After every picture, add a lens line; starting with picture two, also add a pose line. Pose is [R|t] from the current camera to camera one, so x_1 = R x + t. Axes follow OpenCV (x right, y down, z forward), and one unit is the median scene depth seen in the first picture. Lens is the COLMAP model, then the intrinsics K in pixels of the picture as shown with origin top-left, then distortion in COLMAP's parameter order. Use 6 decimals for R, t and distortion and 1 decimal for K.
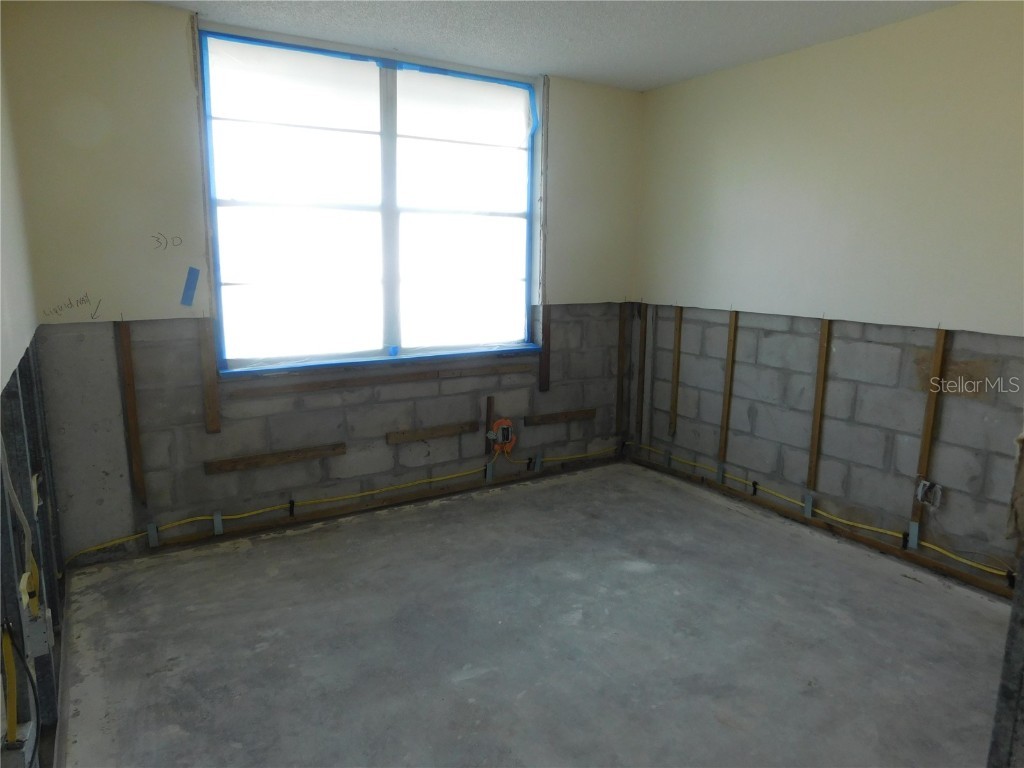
lens RADIAL K [[683.8, 0, 514.3], [0, 683.8, 381.3], [0, 0, 1]] dist [-0.056078, 0.058605]
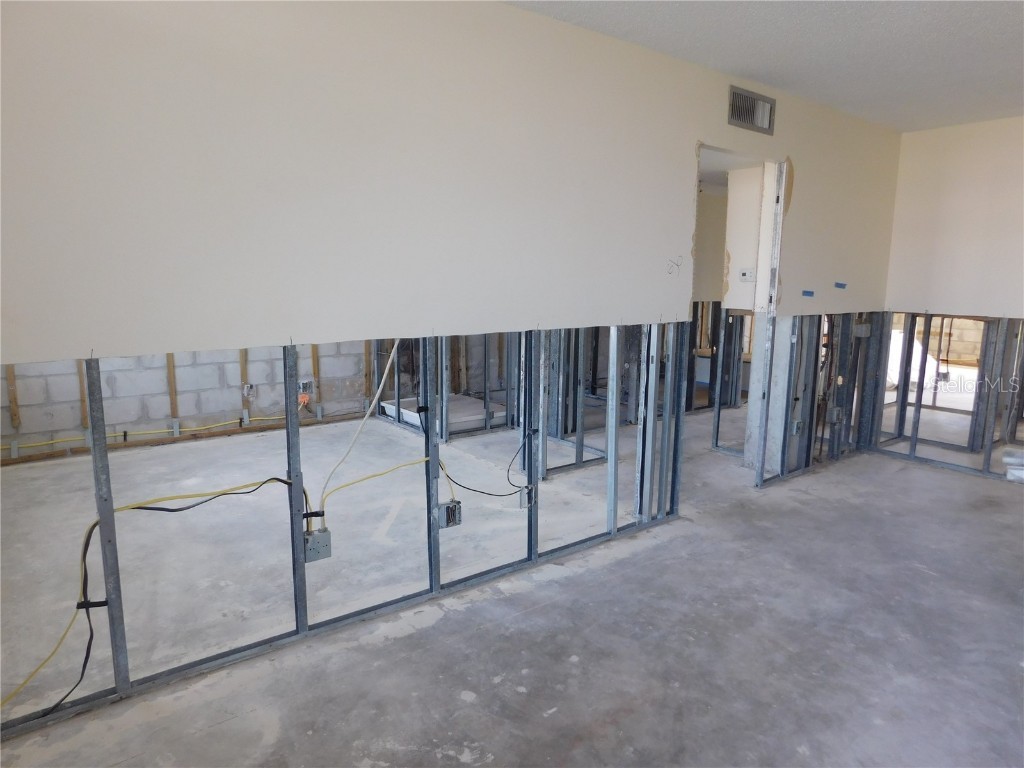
lens RADIAL K [[683.8, 0, 514.3], [0, 683.8, 381.3], [0, 0, 1]] dist [-0.056078, 0.058605]
pose [[-0.095552, -0.169755, 0.980843, -1.168608], [0.167171, 0.968620, 0.183926, -0.072330], [-0.981287, 0.181543, -0.064175, 0.378080]]
